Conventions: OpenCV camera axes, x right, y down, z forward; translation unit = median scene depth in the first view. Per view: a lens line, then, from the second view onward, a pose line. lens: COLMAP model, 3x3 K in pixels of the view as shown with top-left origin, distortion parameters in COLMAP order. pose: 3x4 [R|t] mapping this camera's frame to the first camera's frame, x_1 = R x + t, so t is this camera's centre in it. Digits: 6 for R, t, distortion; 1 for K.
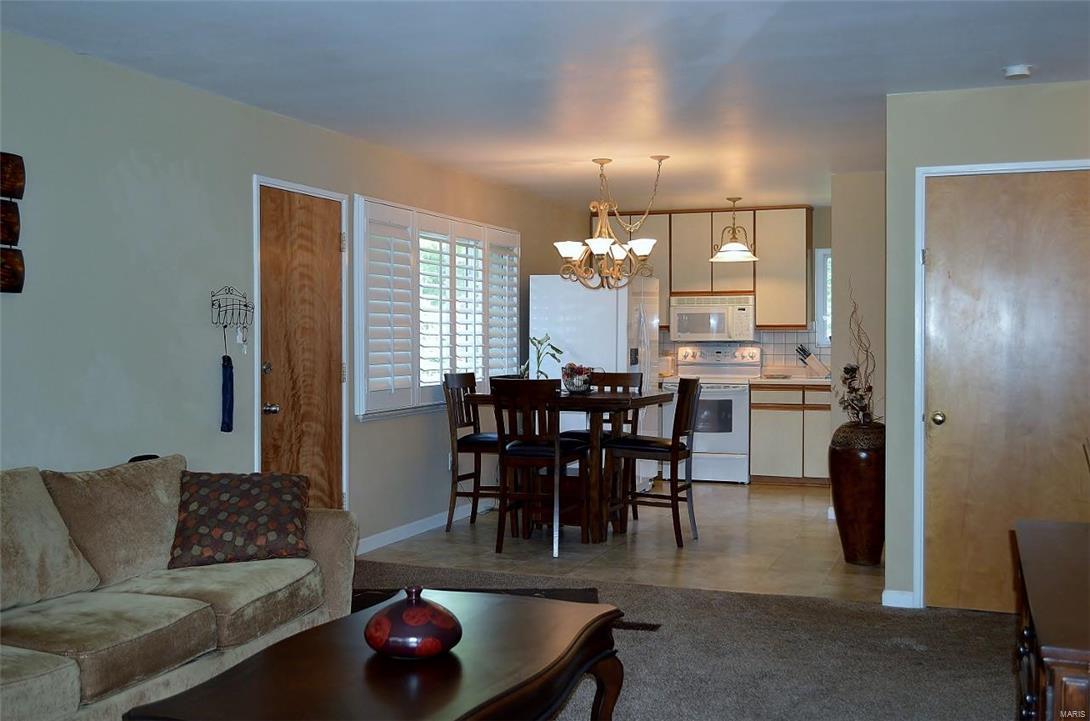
lens RADIAL K [[1134.7, 0, 543.3], [0, 1134.7, 357.3], [0, 0, 1]] dist [-0.017177, 0.000000]
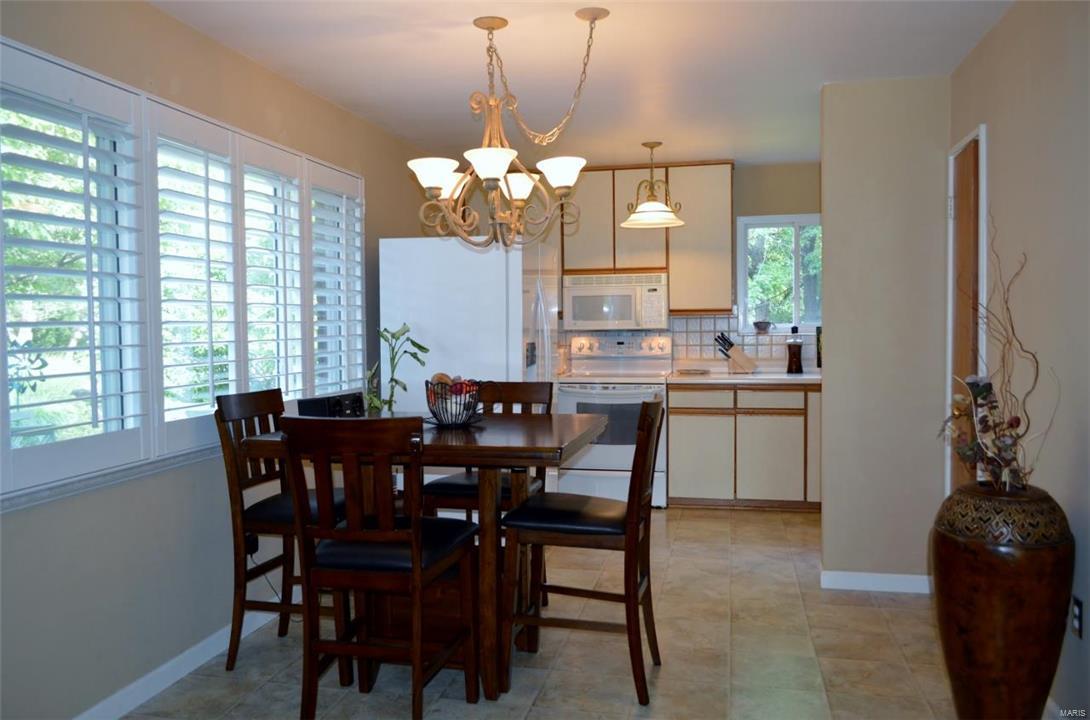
lens RADIAL K [[860.9, 0, 534.5], [0, 860.9, 363.9], [0, 0, 1]] dist [0.000324, 0.000868]
pose [[0.990984, -0.015337, 0.133096, 0.010895], [0.011418, 0.999480, 0.030162, -0.010768], [-0.133490, -0.028371, 0.990644, 0.471308]]
